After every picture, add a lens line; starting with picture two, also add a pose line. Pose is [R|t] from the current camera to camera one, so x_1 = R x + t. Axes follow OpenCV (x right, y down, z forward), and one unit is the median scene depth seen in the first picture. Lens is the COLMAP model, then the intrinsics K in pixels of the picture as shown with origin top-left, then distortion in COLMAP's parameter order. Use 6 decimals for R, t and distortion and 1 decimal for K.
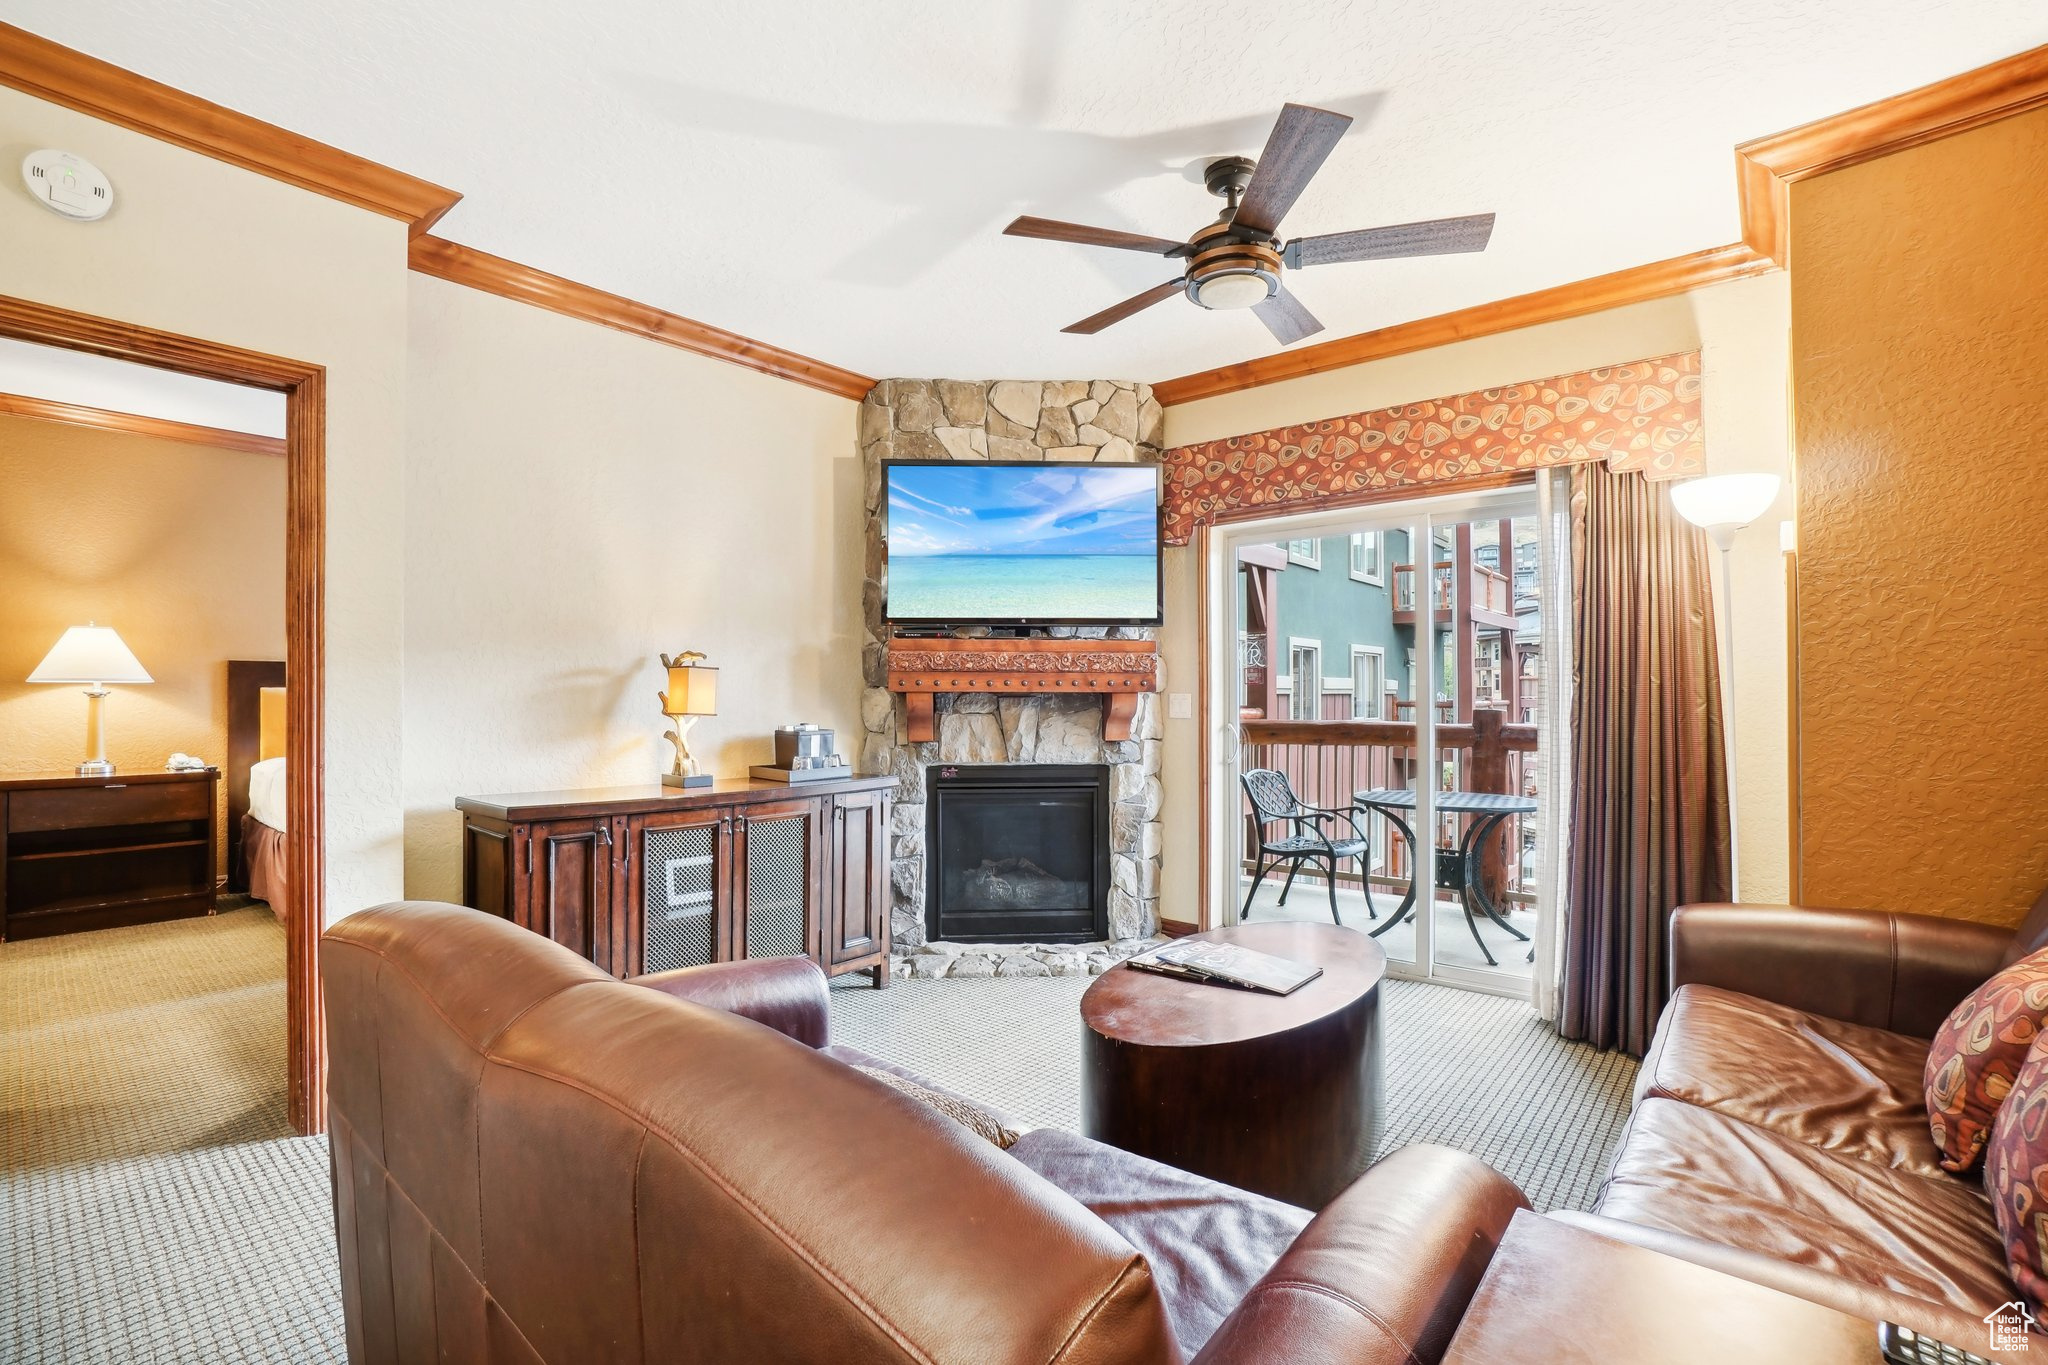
lens RADIAL K [[925.9, 0, 1009.4], [0, 925.9, 682.8], [0, 0, 1]] dist [-0.061025, 0.019447]
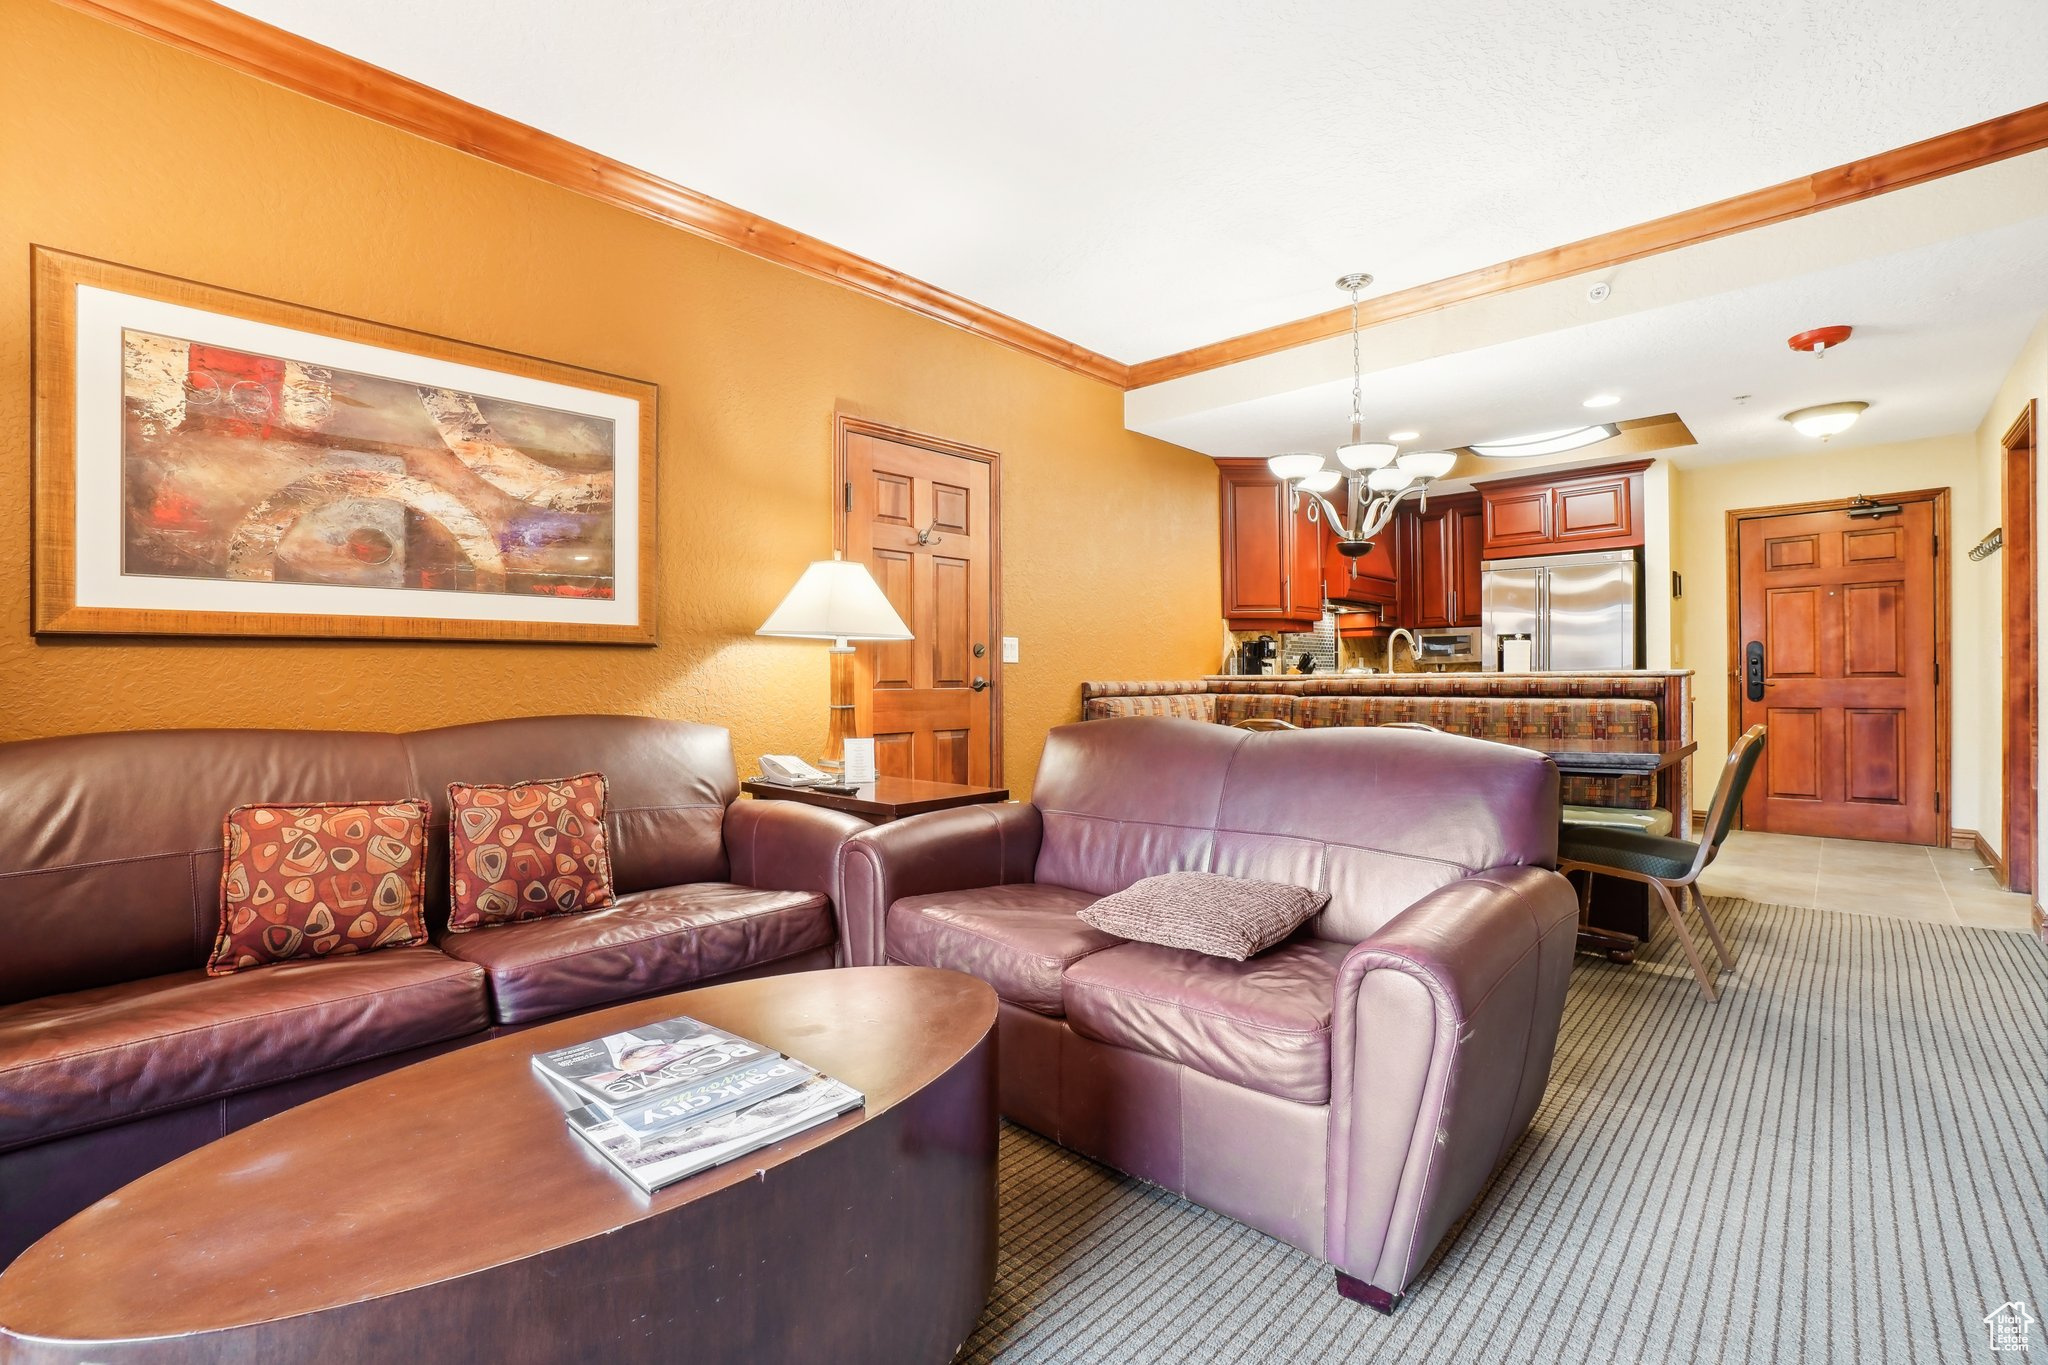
lens RADIAL K [[925.9, 0, 1002.1], [0, 925.9, 683.5], [0, 0, 1]] dist [-0.061025, 0.019447]
pose [[-0.998982, 0.010829, 0.043798, 0.028350], [0.010439, 0.999904, -0.009129, 0.071703], [-0.043892, -0.008663, -0.998999, 1.135820]]
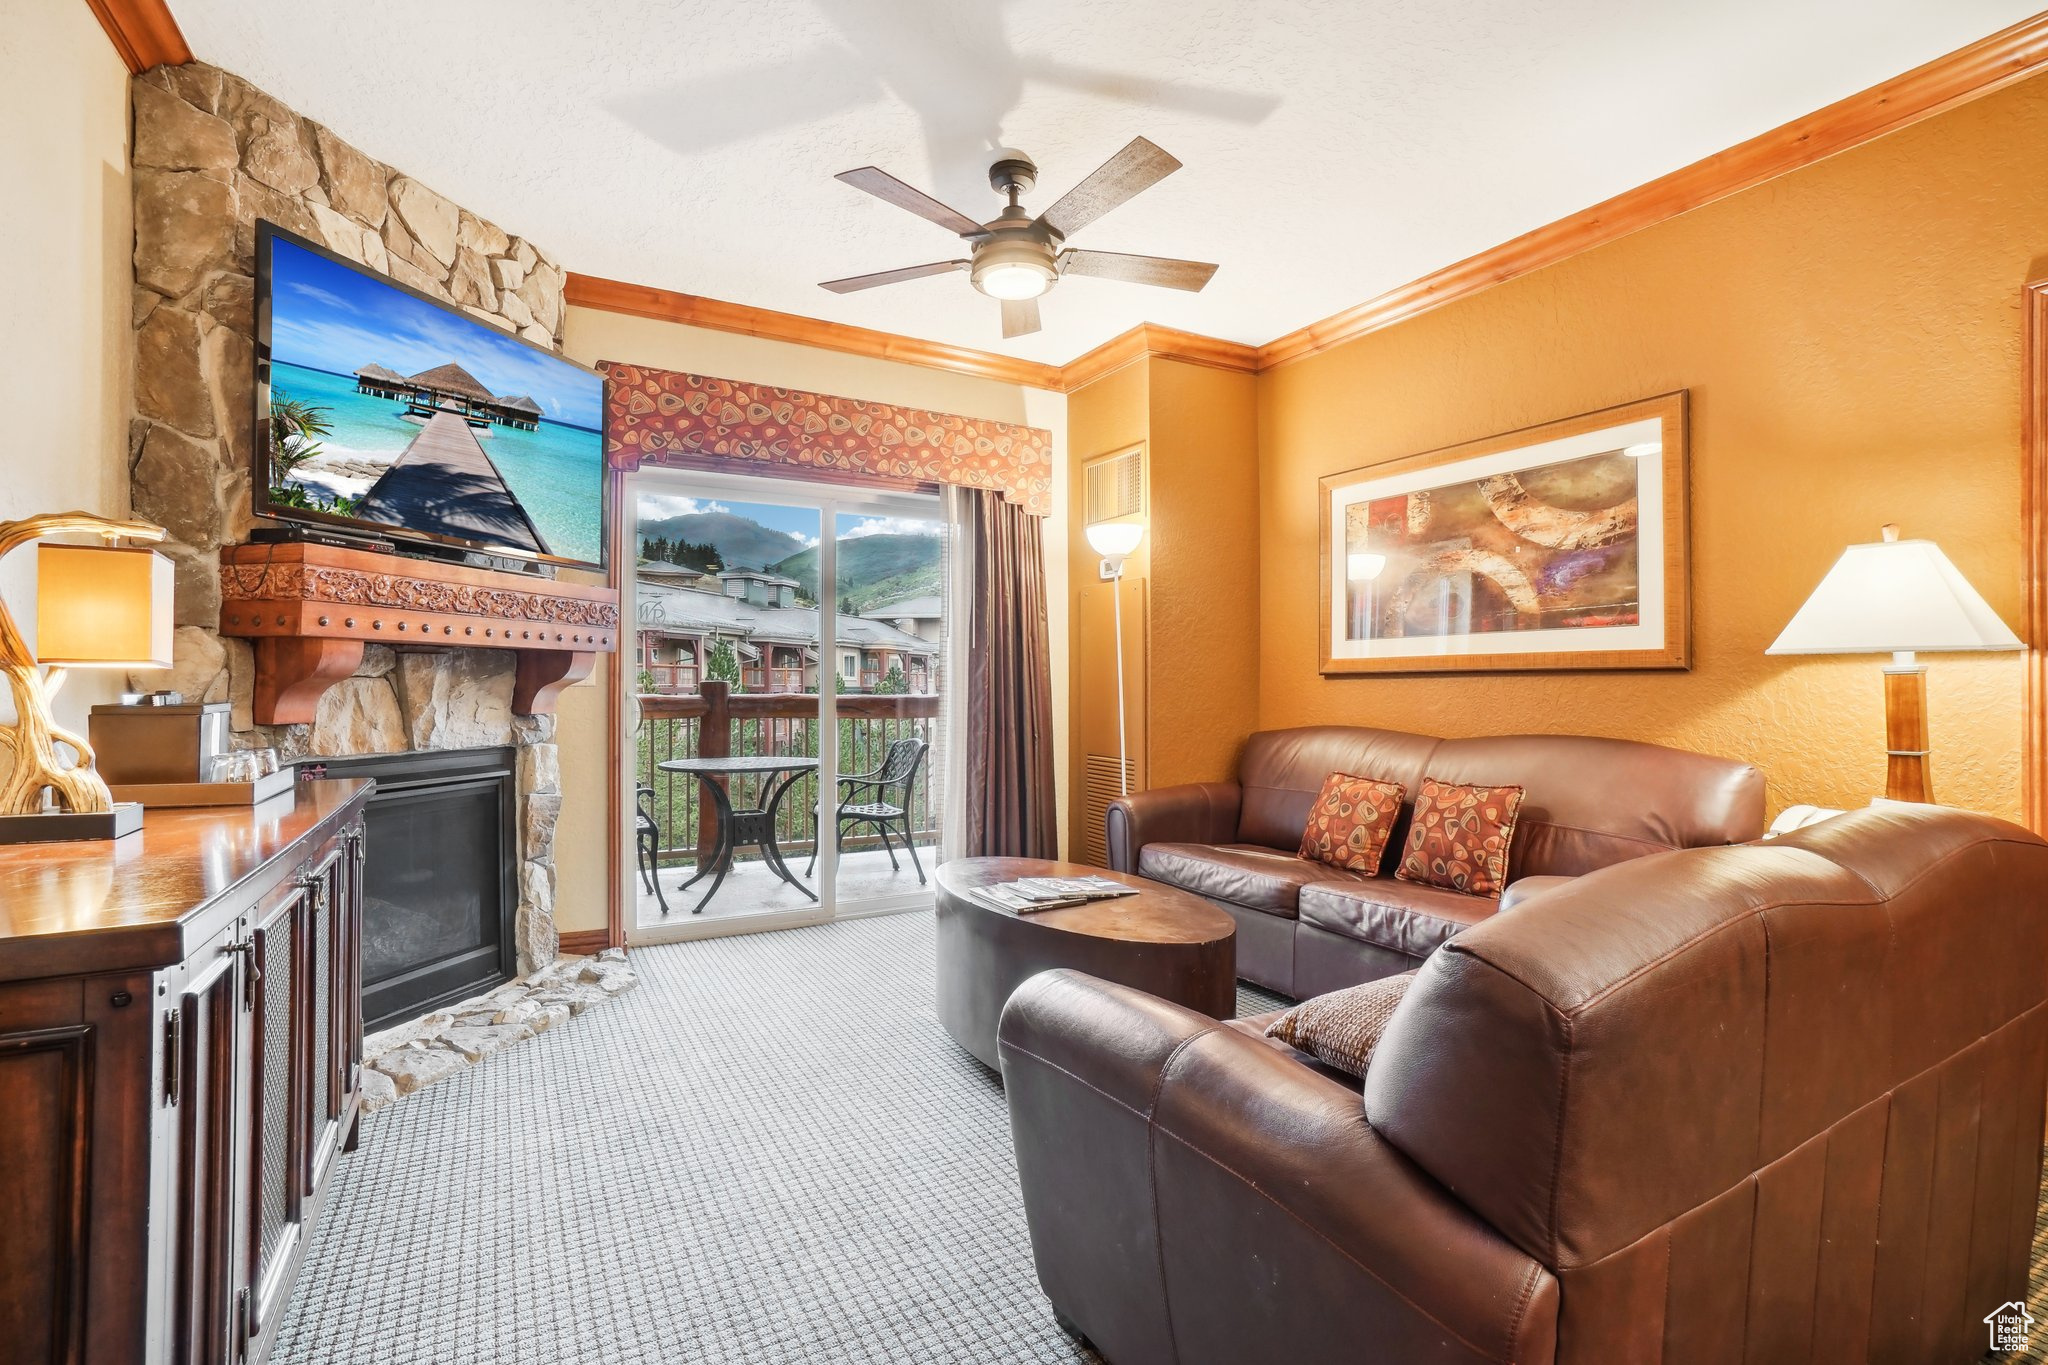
lens RADIAL K [[925.9, 0, 987.0], [0, 925.9, 679.7], [0, 0, 1]] dist [-0.061025, 0.019447]
pose [[0.344507, 0.007217, 0.938756, -0.641271], [-0.014445, 0.999893, -0.002386, 0.041275], [-0.938673, -0.012738, 0.344574, 0.523881]]
